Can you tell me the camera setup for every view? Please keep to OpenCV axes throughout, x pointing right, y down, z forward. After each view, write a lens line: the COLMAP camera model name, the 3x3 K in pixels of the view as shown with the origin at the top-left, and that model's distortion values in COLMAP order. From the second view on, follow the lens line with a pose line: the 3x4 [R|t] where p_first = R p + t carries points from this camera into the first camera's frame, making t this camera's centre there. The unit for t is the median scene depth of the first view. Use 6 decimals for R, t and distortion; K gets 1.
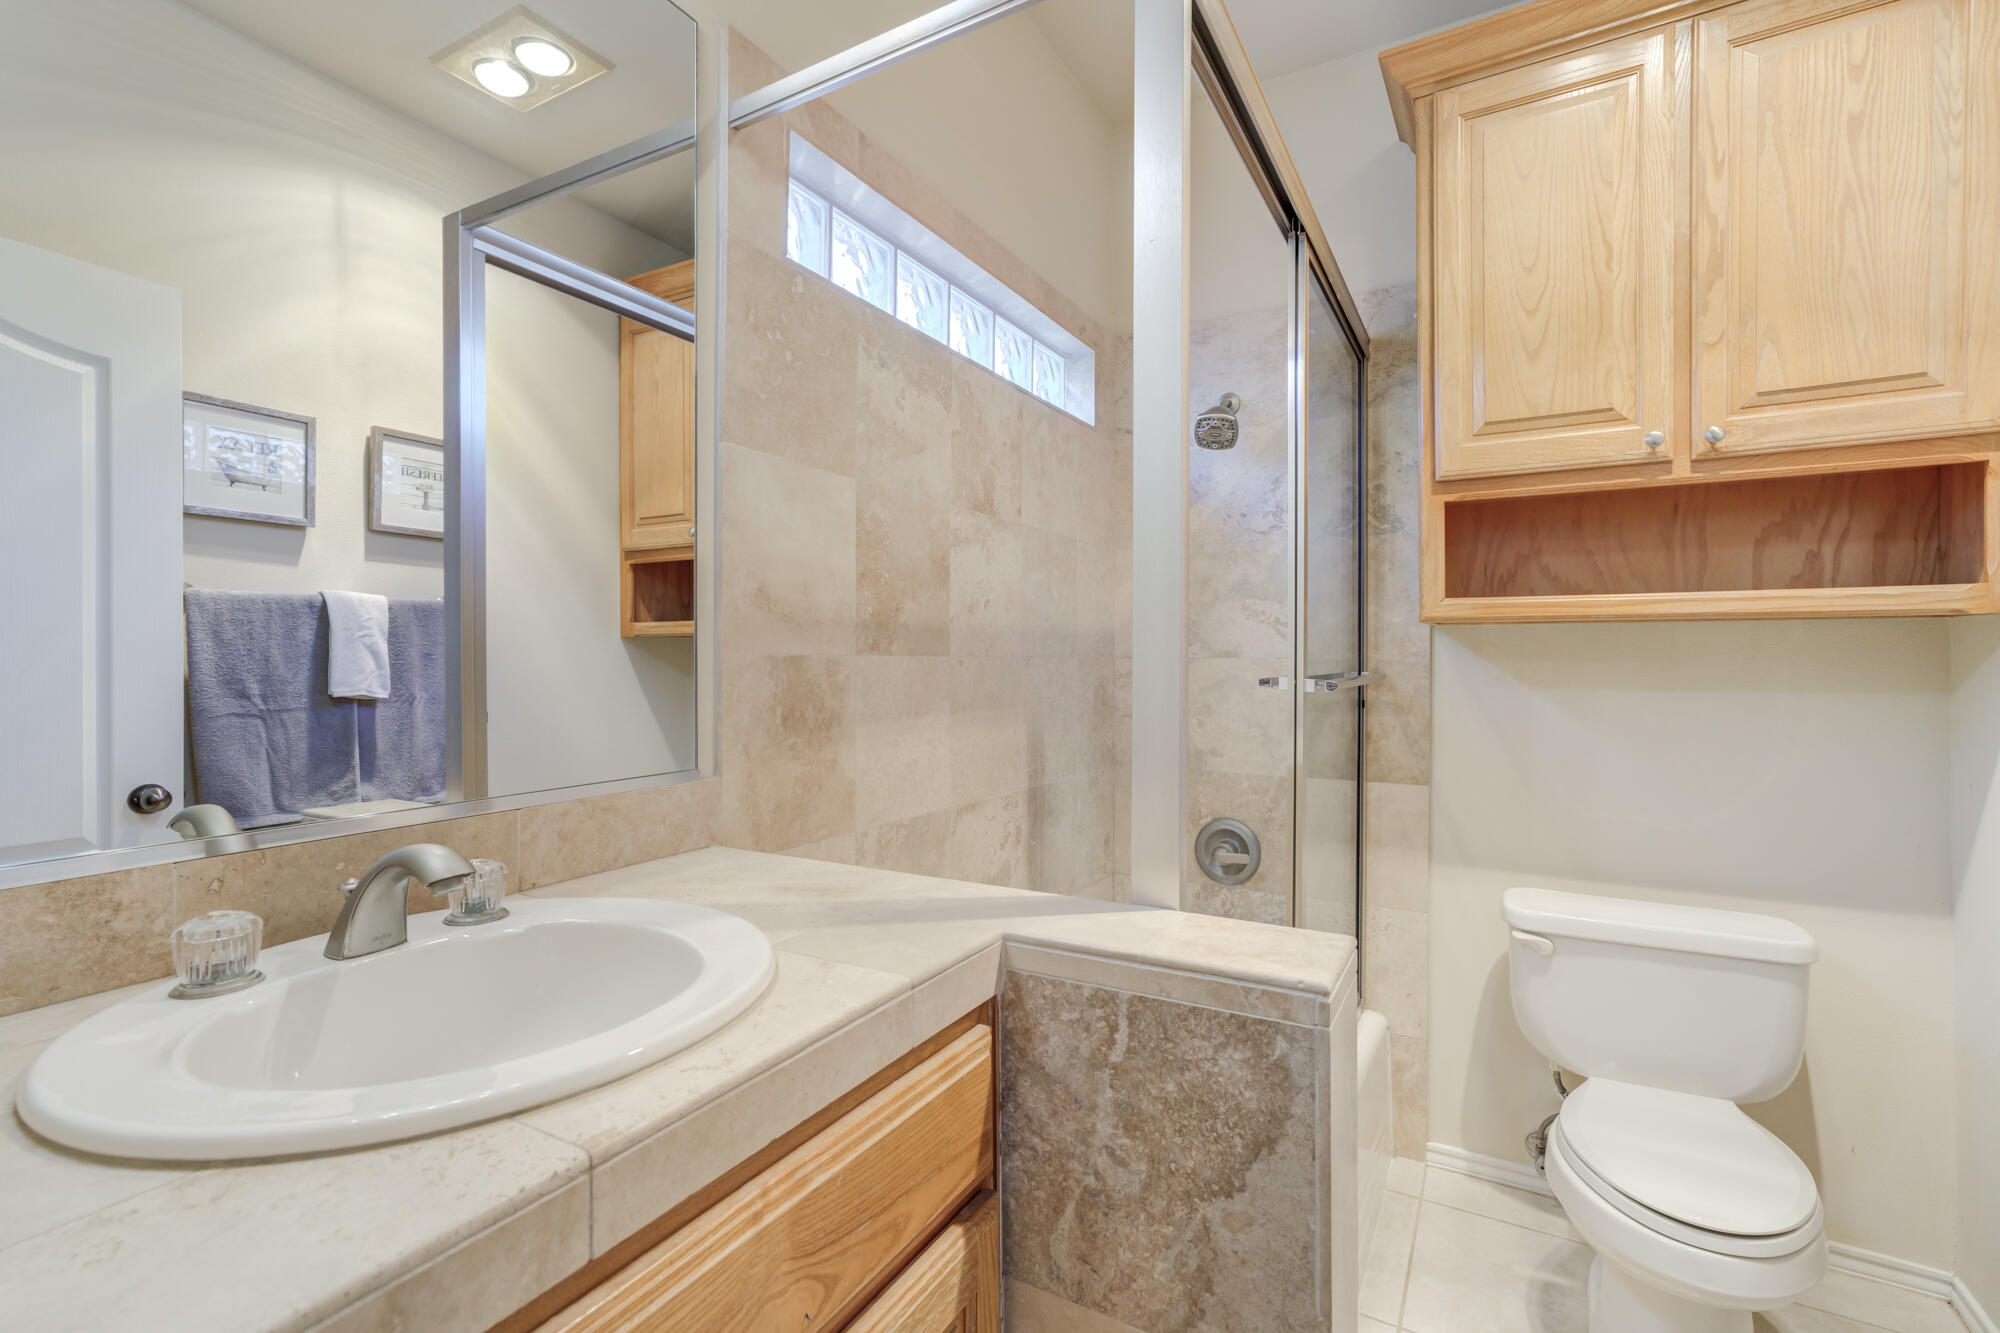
lens RADIAL K [[924.0, 0, 1016.0], [0, 924.0, 661.5], [0, 0, 1]] dist [-0.004295, 0.014556]
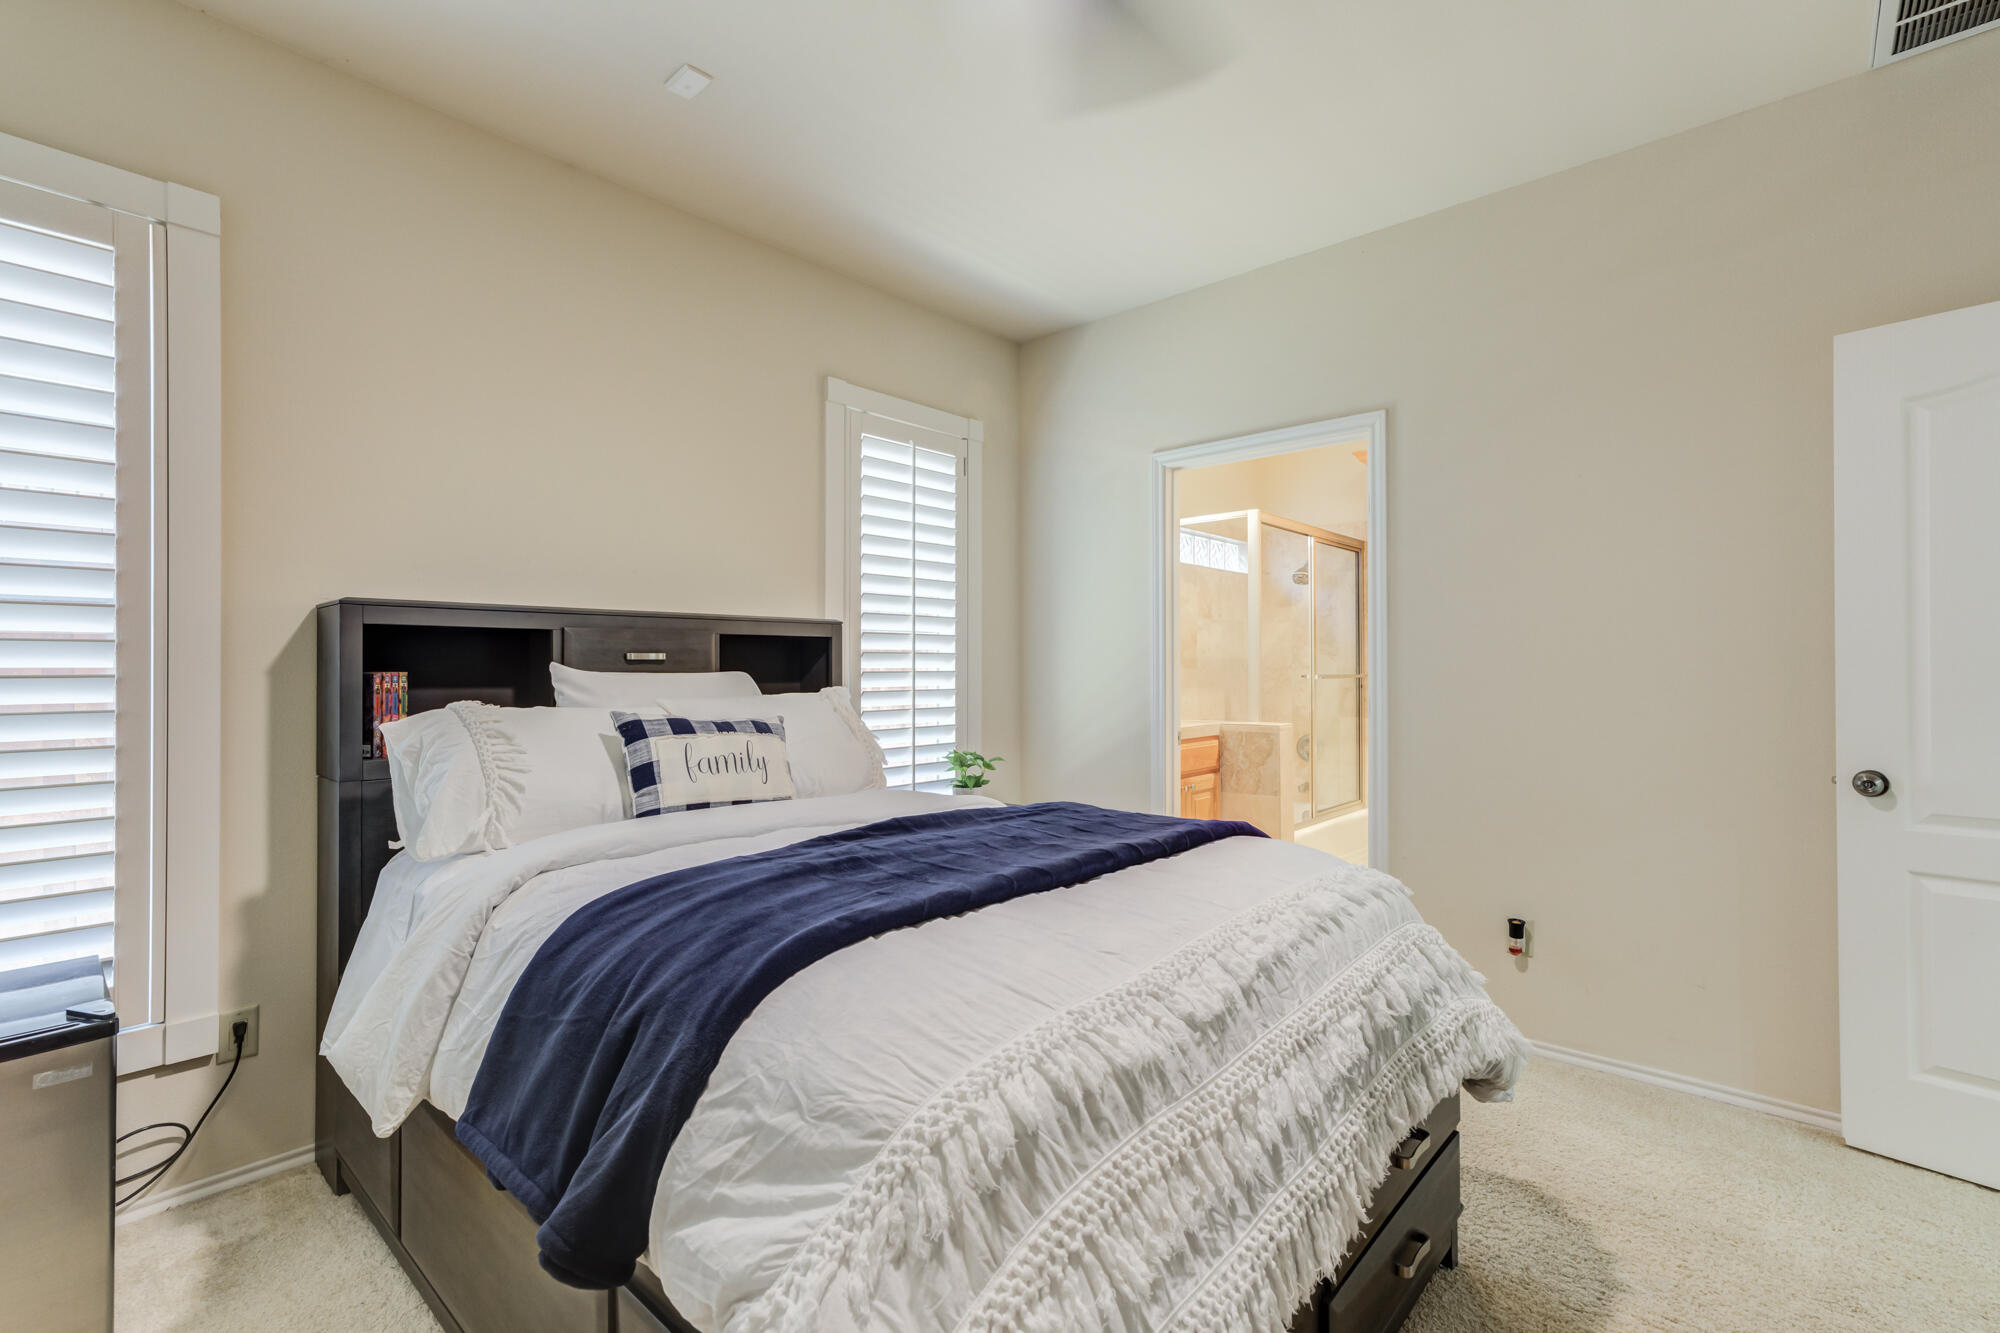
lens RADIAL K [[924.0, 0, 991.2], [0, 924.0, 663.3], [0, 0, 1]] dist [-0.004295, 0.014556]
pose [[0.973148, -0.011338, -0.229899, -0.035677], [0.009104, 0.999900, -0.010776, 0.002083], [0.229998, 0.008393, 0.973155, -2.198151]]
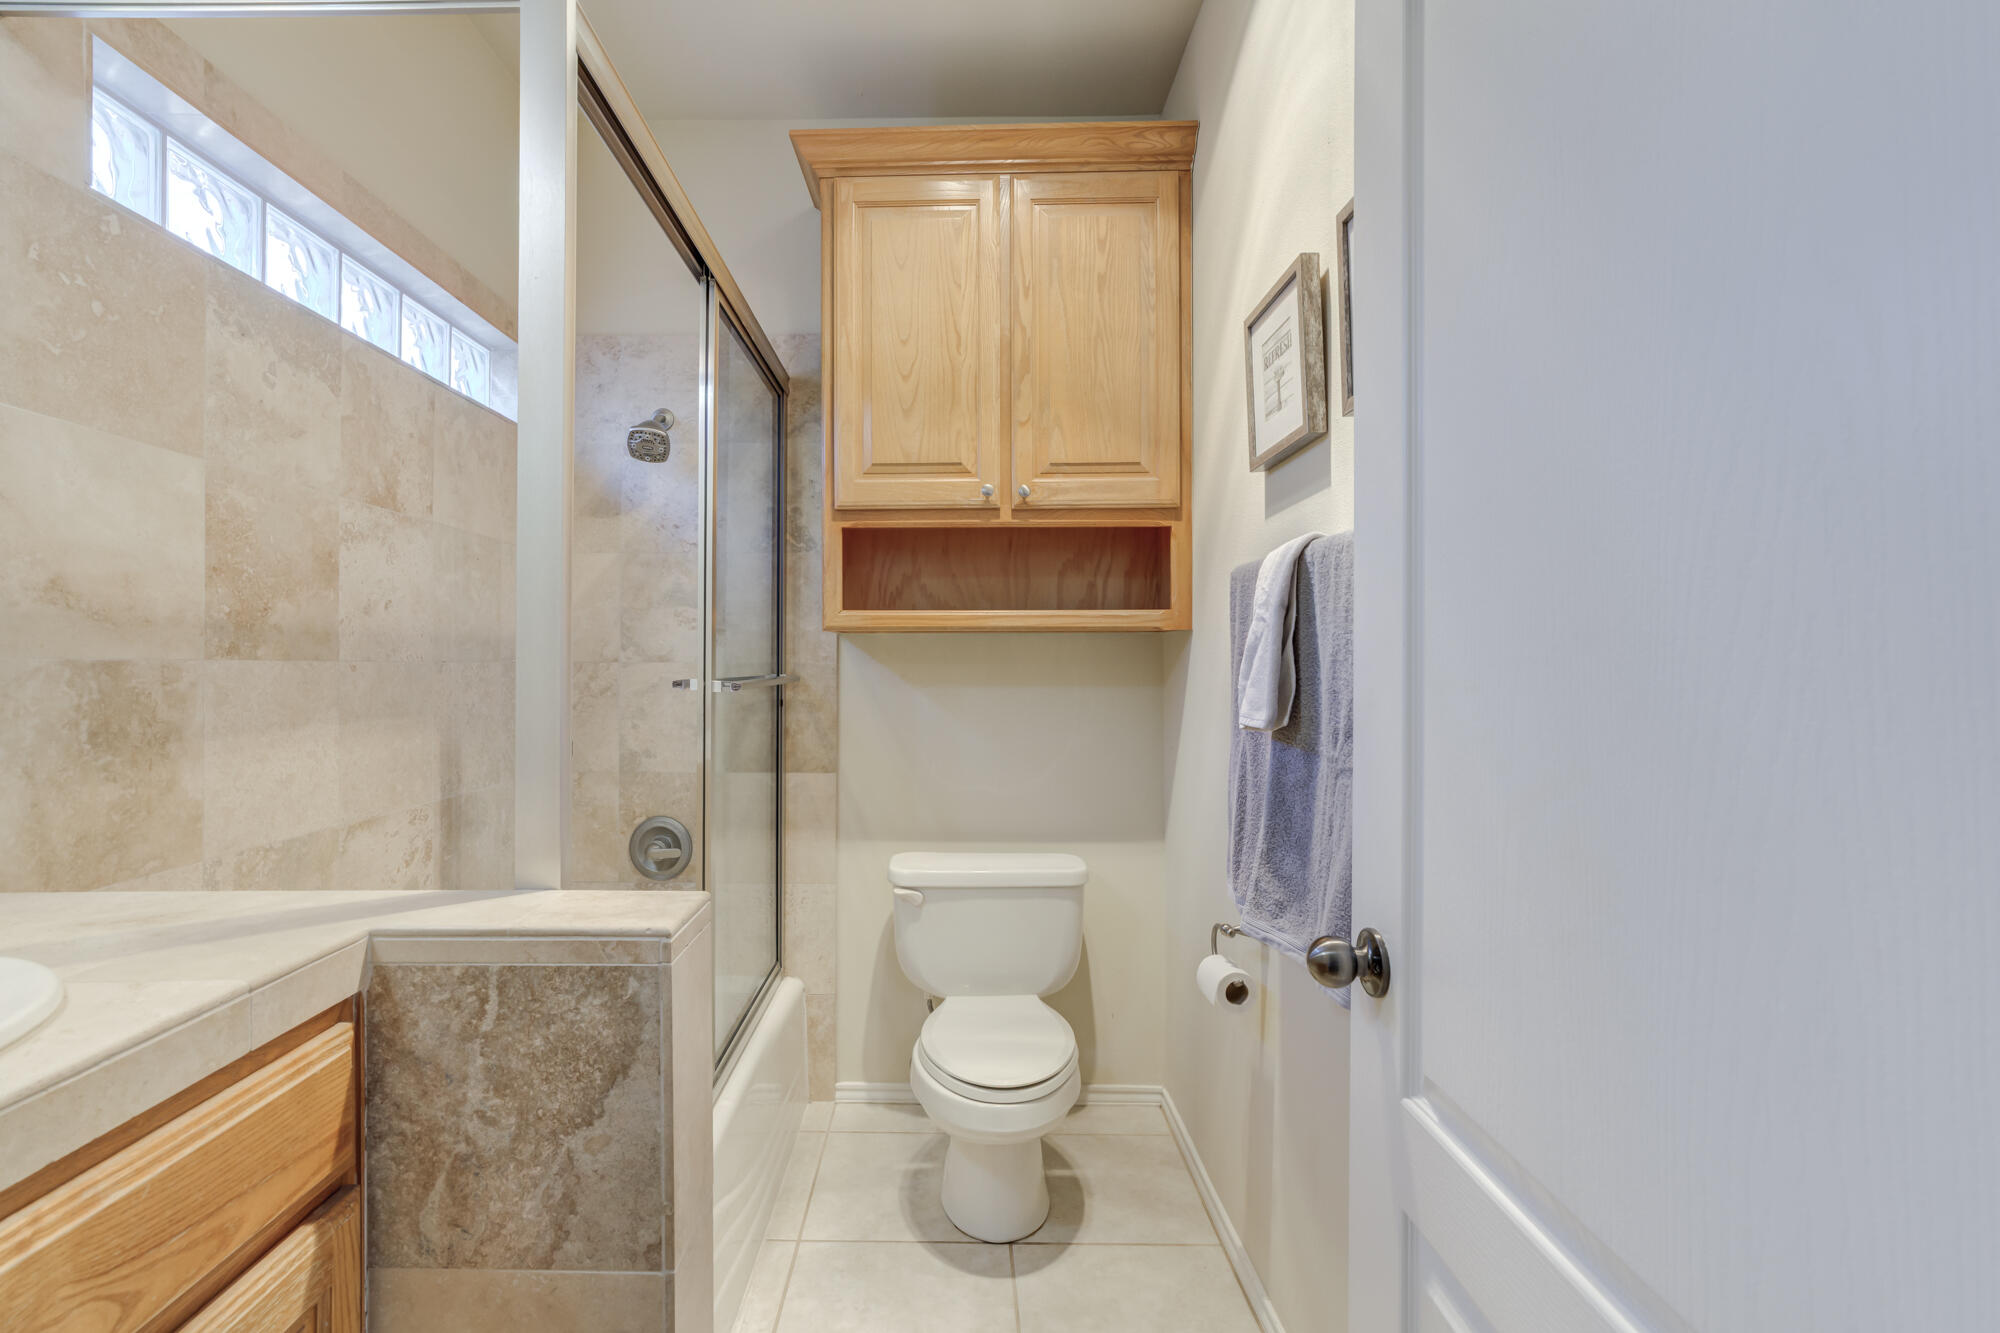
lens RADIAL K [[924.0, 0, 943.2], [0, 924.0, 661.1], [0, 0, 1]] dist [-0.004295, 0.014556]
pose [[0.885523, -0.002285, 0.464589, 0.038414], [0.005327, 0.999972, -0.005234, 0.002585], [-0.464564, 0.007110, 0.885511, -0.106693]]
